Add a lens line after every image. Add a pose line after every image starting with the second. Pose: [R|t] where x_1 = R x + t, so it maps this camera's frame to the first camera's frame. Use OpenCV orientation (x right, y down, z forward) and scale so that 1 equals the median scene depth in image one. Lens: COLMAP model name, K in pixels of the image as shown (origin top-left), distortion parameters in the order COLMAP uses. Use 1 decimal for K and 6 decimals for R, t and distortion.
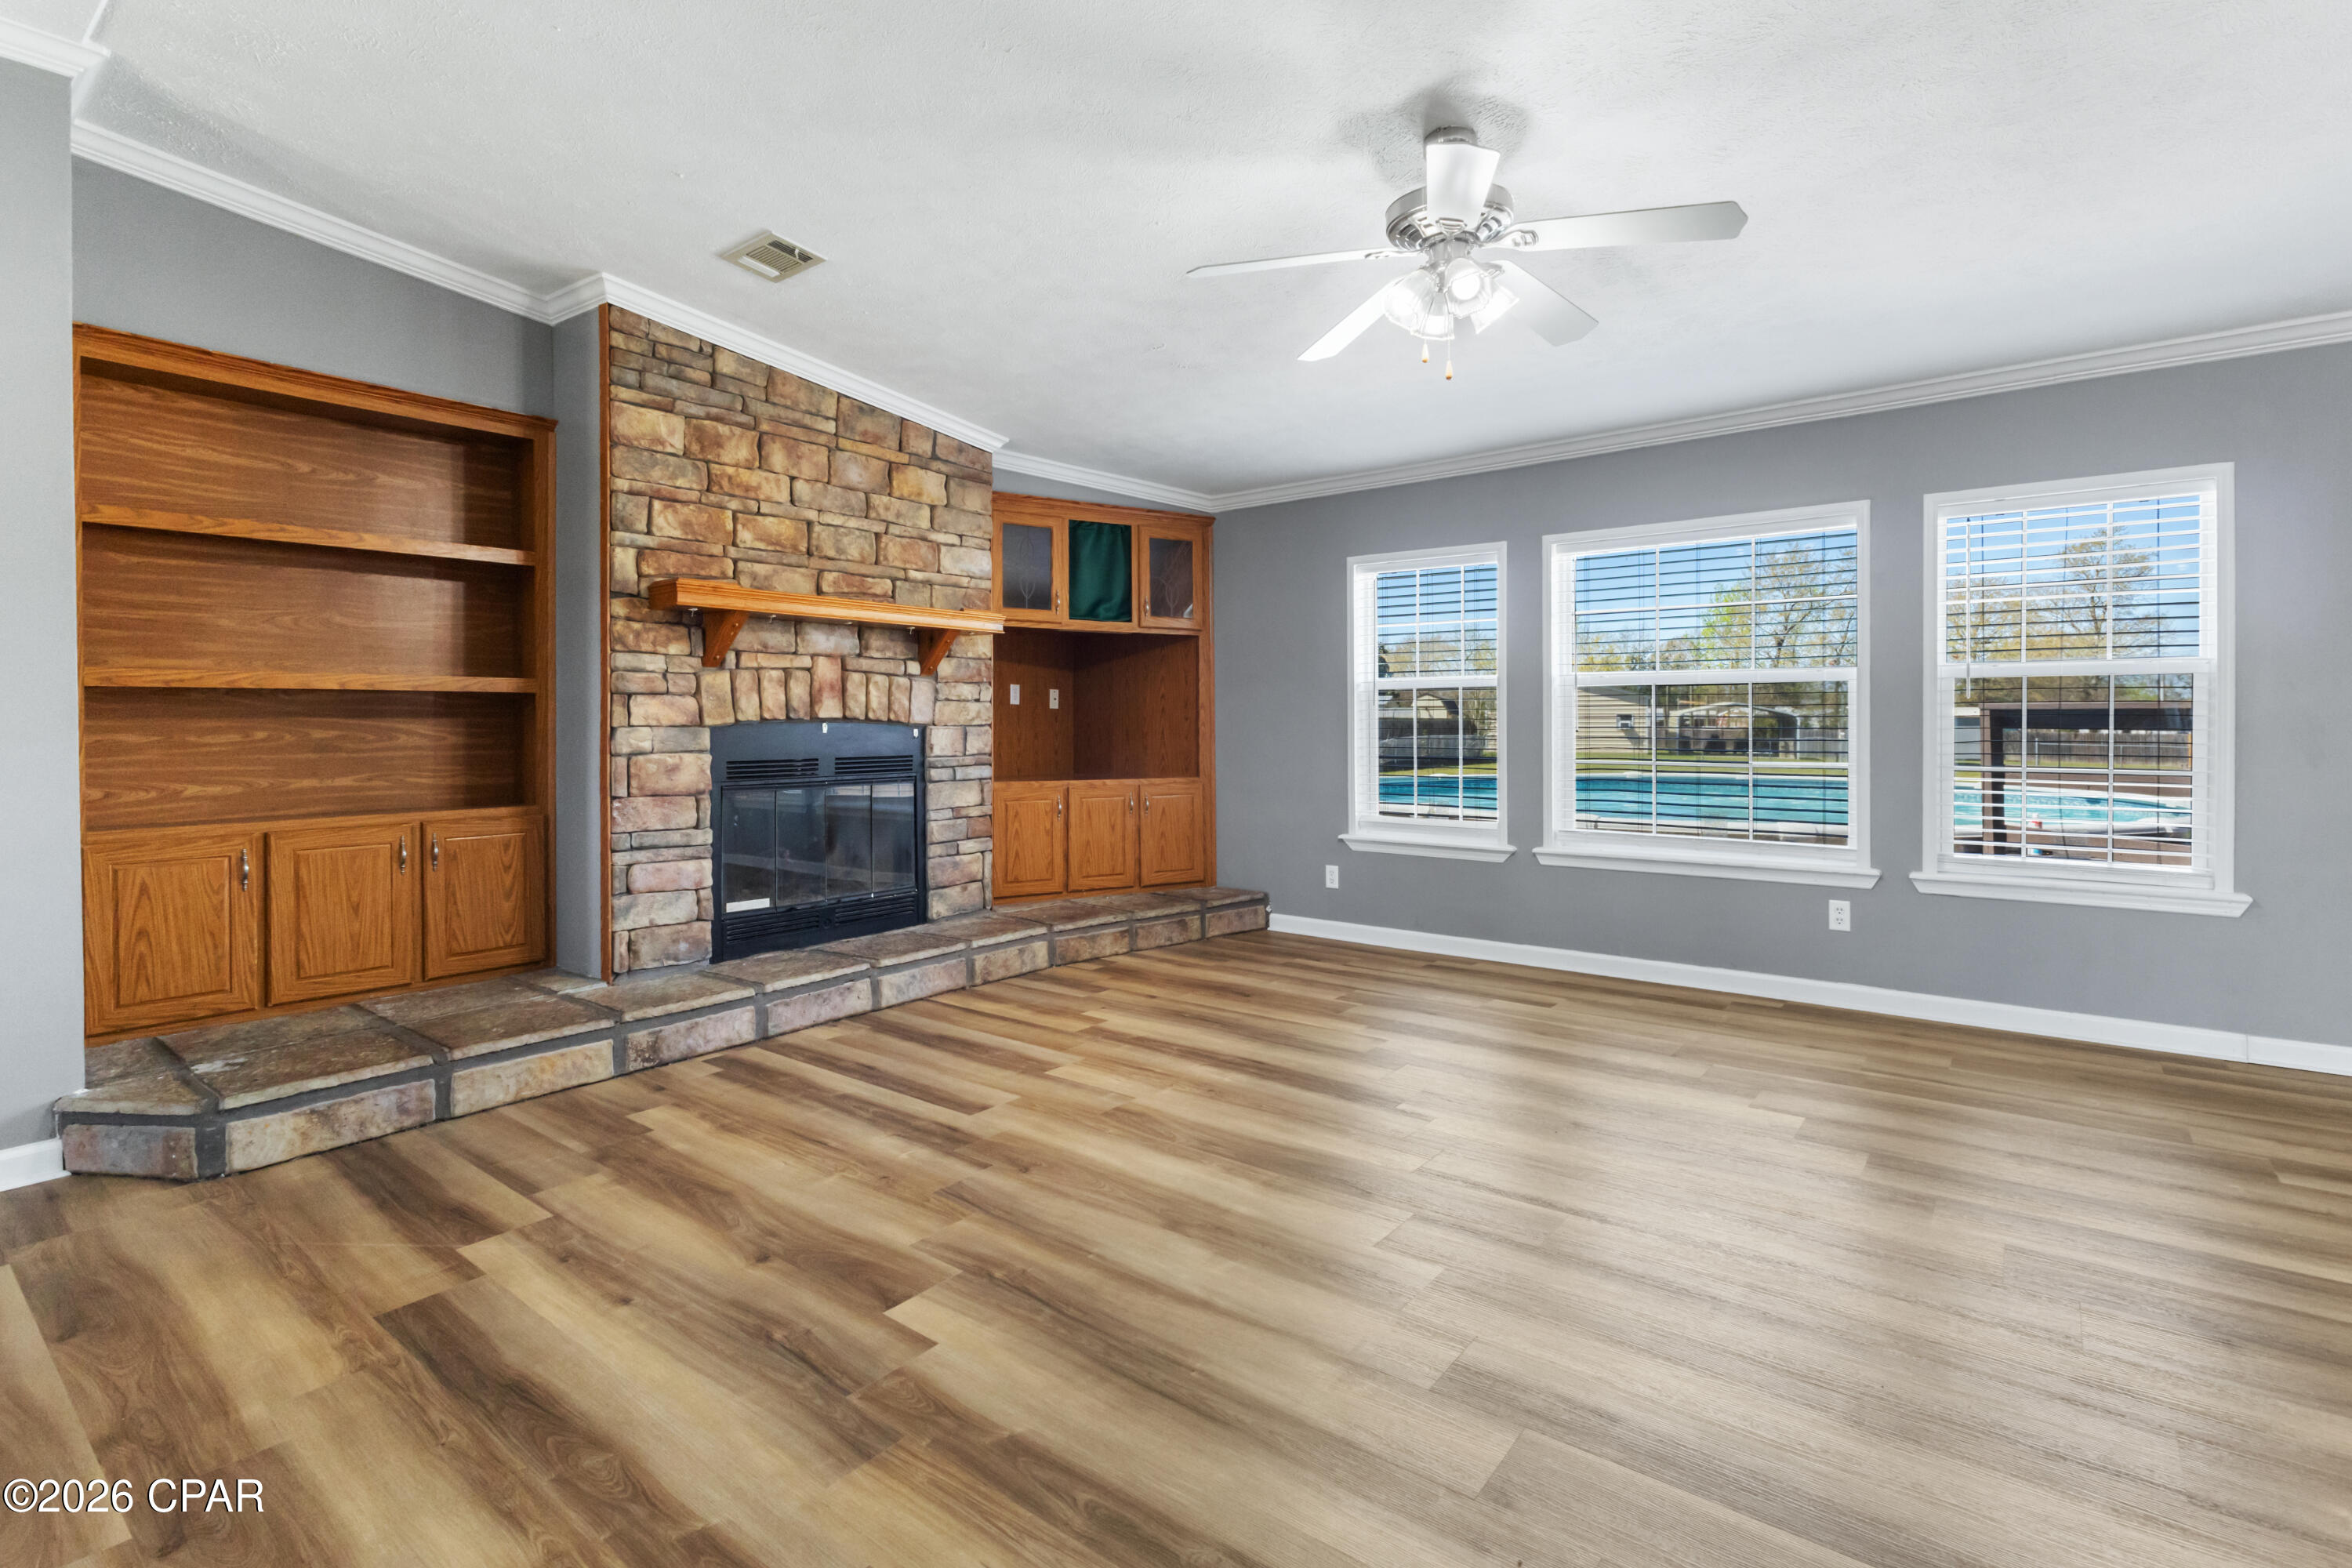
lens RADIAL K [[1099.0, 0, 1168.0], [0, 1099.0, 742.8], [0, 0, 1]] dist [0.000608, 0.001417]
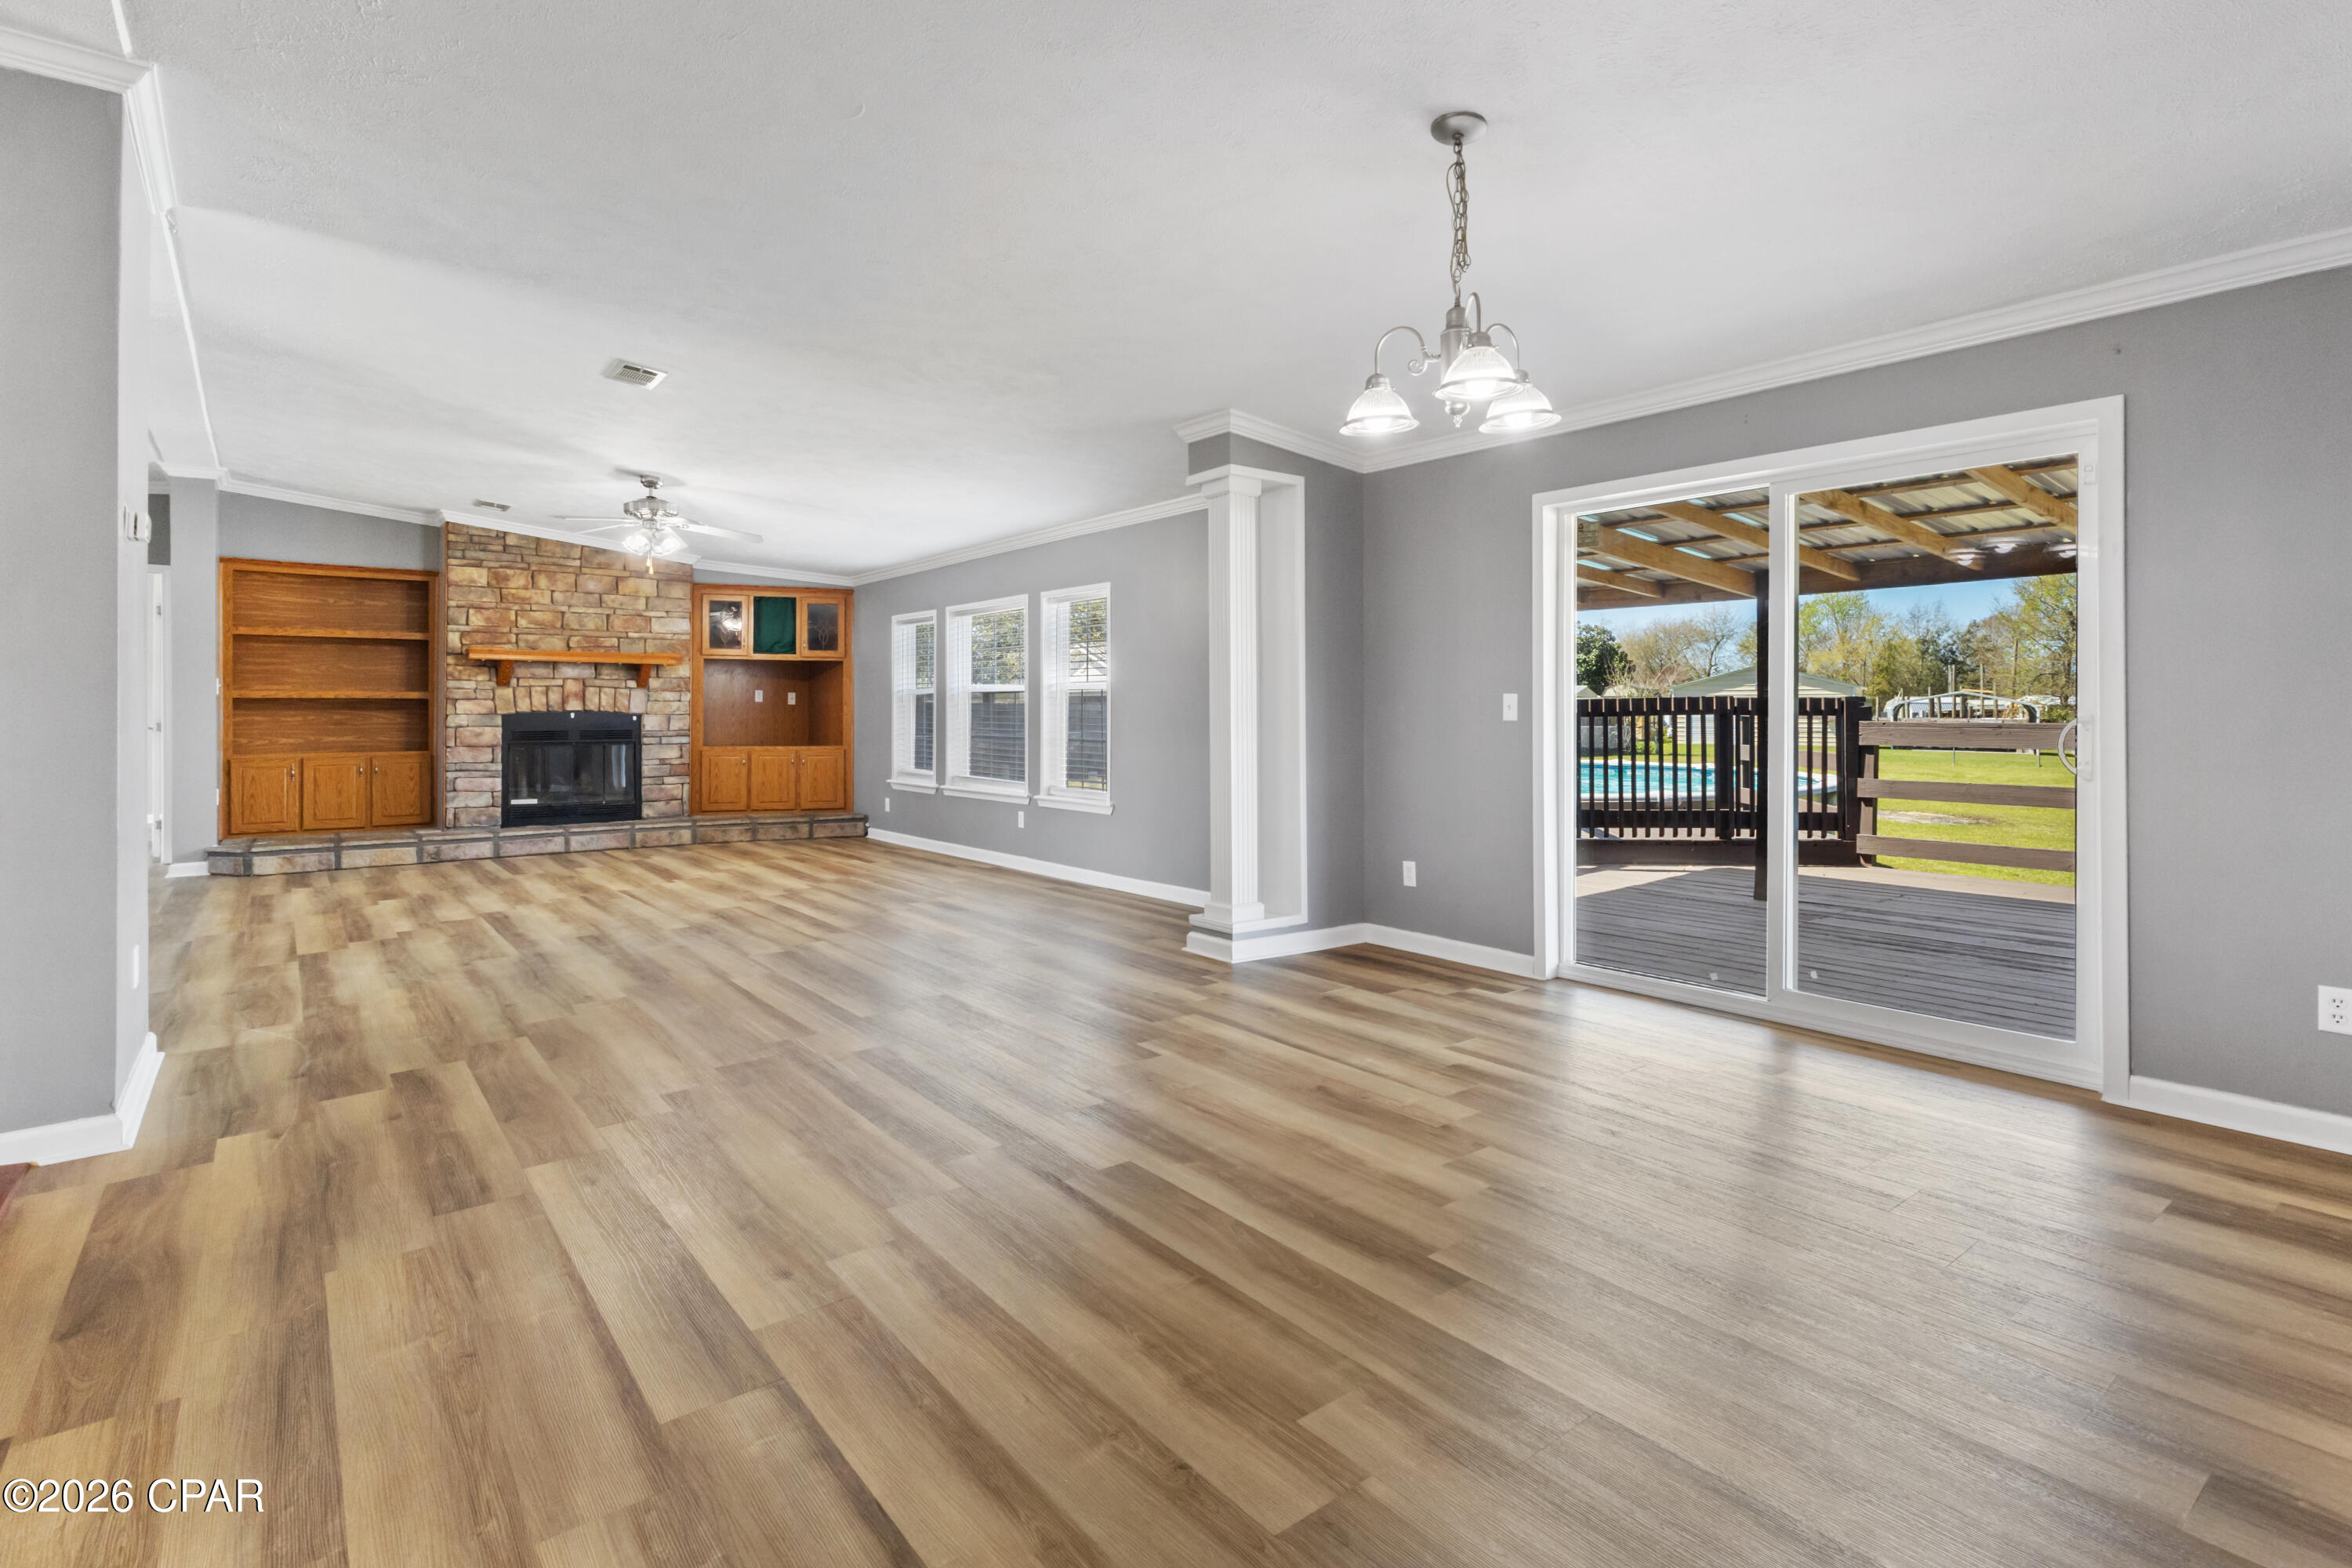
lens RADIAL K [[1123.1, 0, 1173.6], [0, 1123.1, 728.3], [0, 0, 1]] dist [0.000398, 0.000394]
pose [[0.972873, 0.006628, -0.231246, 1.291442], [-0.007477, 0.999968, -0.002796, 0.007693], [0.231220, 0.004449, 0.972891, -0.765871]]
